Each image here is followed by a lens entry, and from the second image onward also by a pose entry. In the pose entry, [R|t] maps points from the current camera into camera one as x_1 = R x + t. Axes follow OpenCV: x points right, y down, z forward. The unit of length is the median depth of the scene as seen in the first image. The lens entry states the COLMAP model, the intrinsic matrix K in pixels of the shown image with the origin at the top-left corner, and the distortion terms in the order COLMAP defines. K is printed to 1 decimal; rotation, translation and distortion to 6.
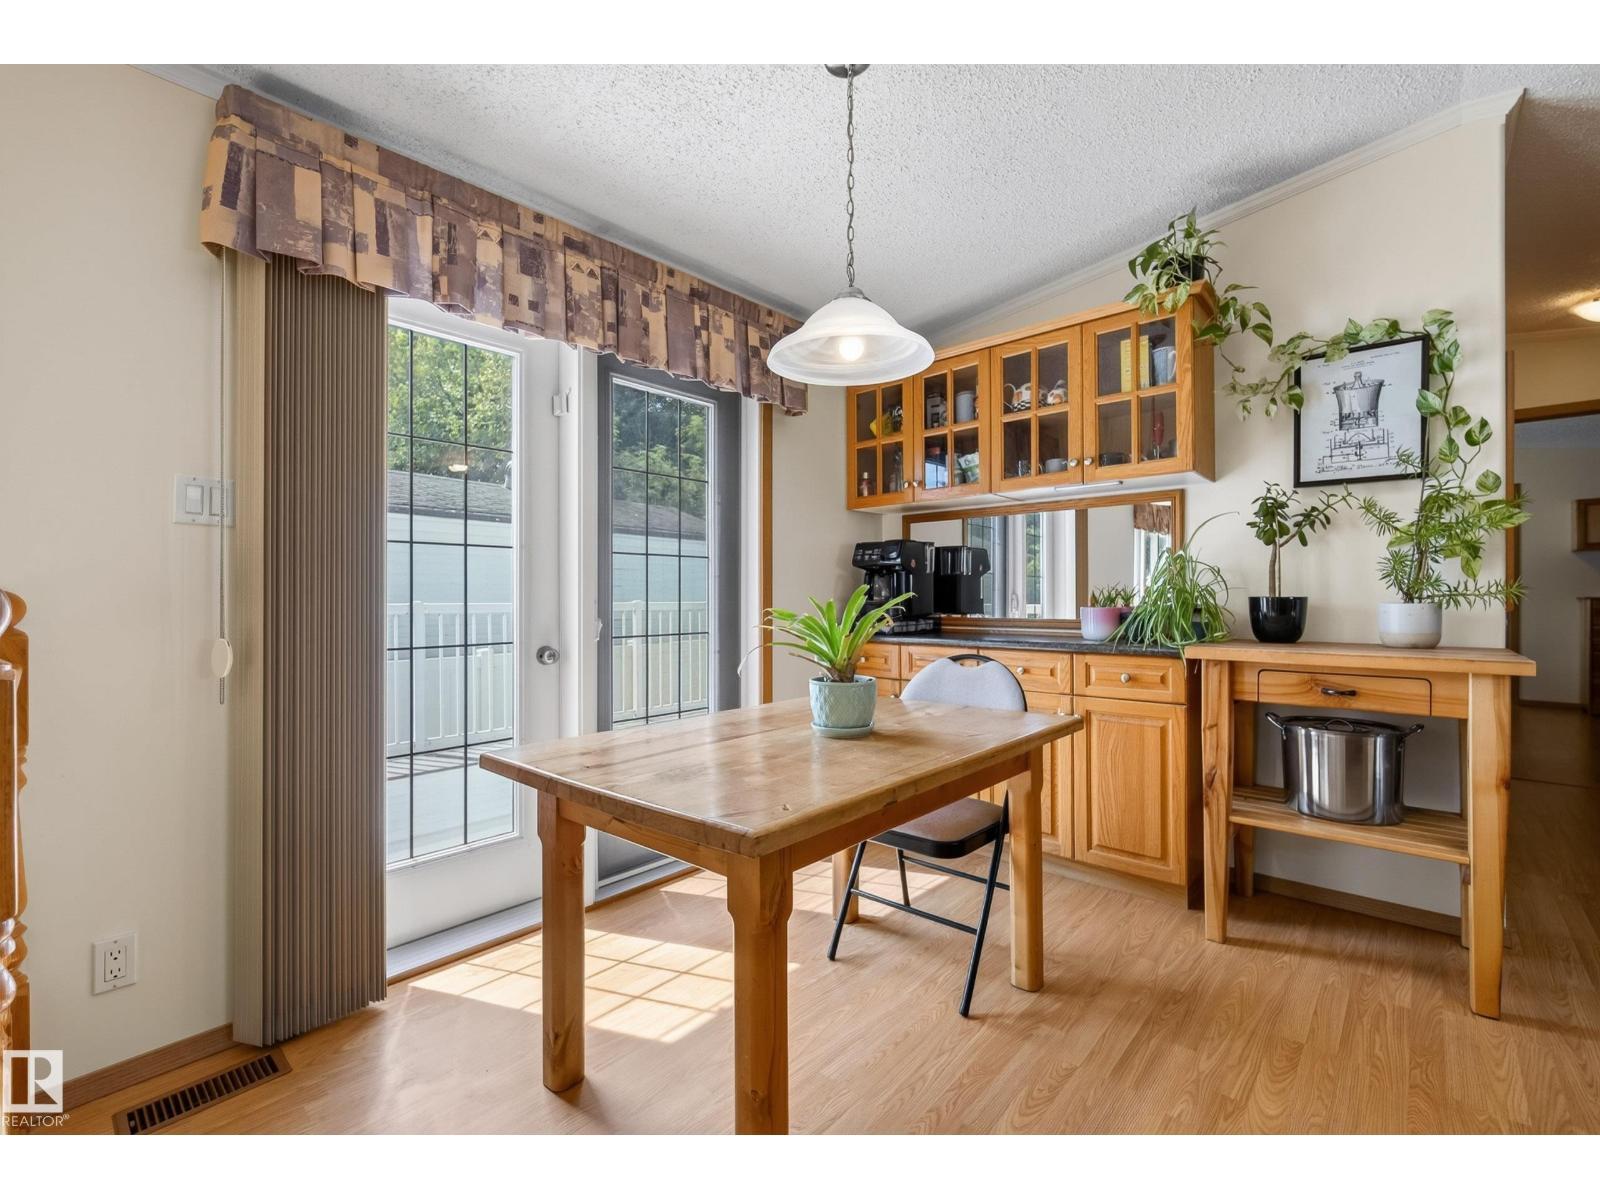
lens RADIAL K [[697.2, 0, 786.6], [0, 697.2, 603.3], [0, 0, 1]] dist [-0.011588, 0.002418]
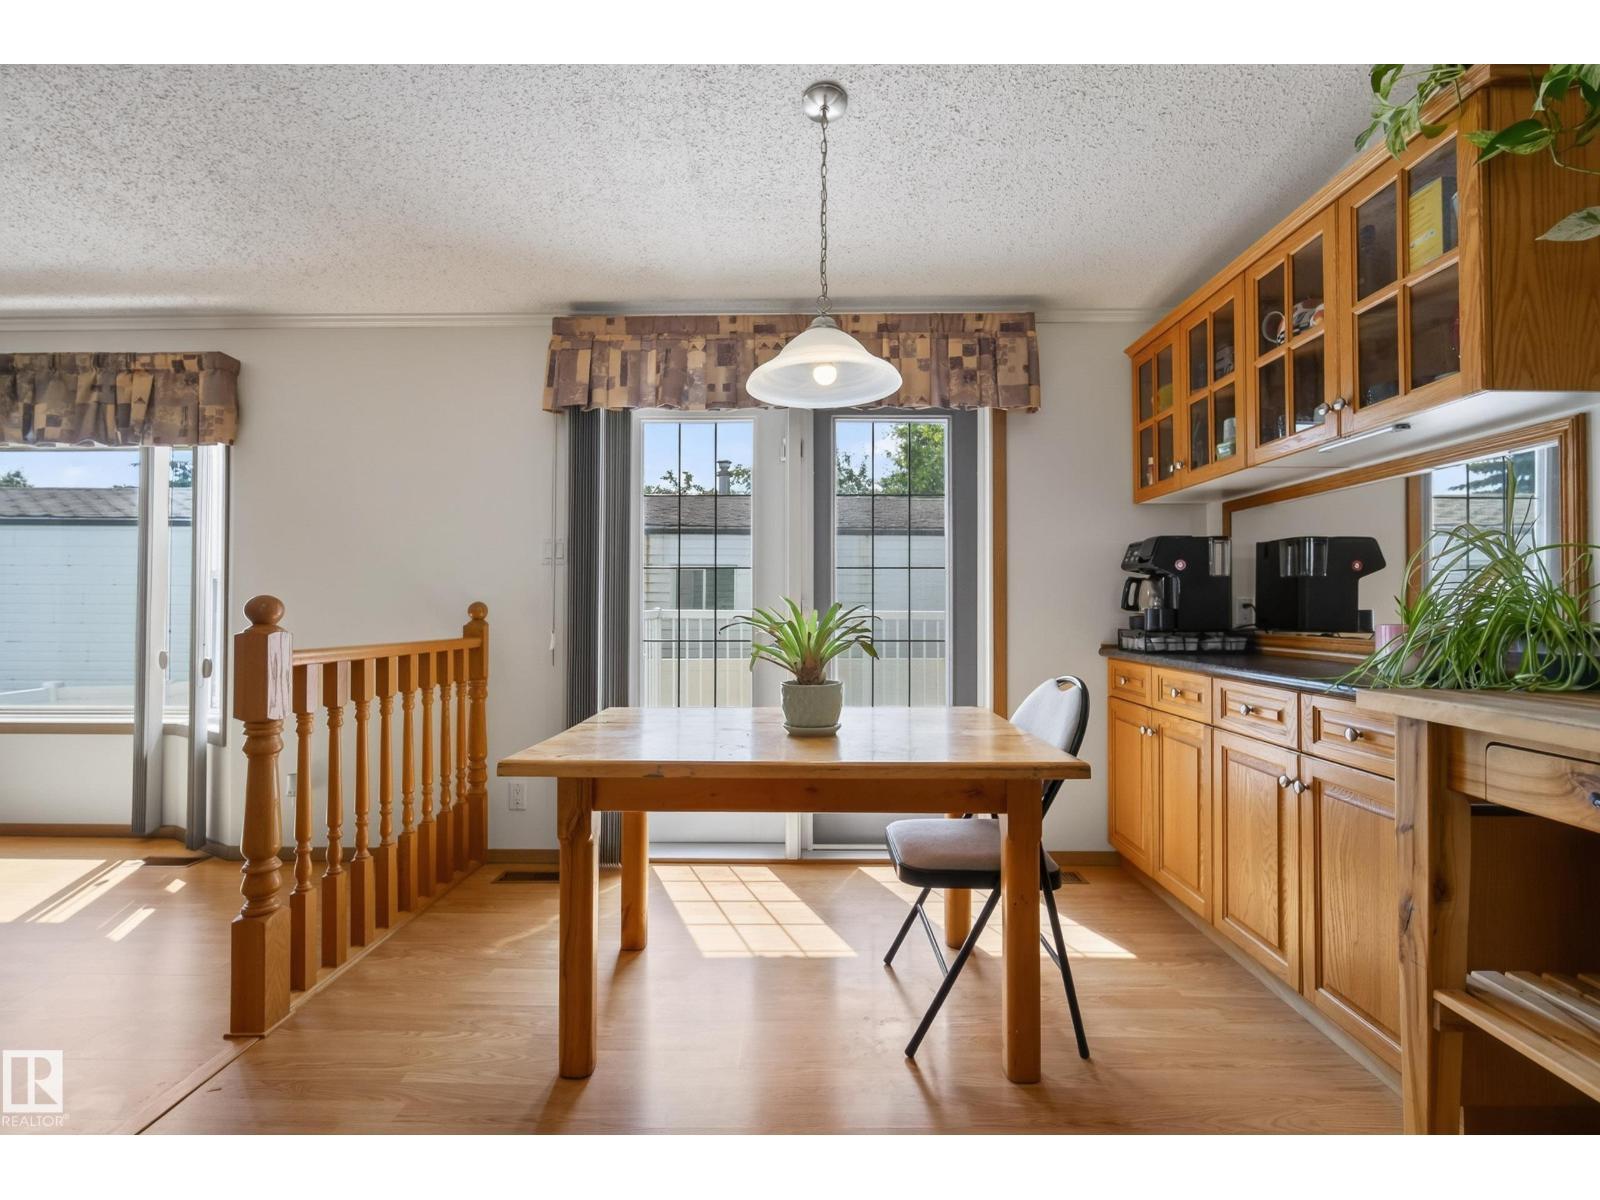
lens RADIAL K [[697.2, 0, 788.1], [0, 697.2, 595.0], [0, 0, 1]] dist [-0.011588, 0.002418]
pose [[0.669880, -0.005598, -0.742448, 0.708514], [-0.008366, 0.999851, -0.015088, -0.010733], [0.742422, 0.016319, 0.669733, 0.200496]]
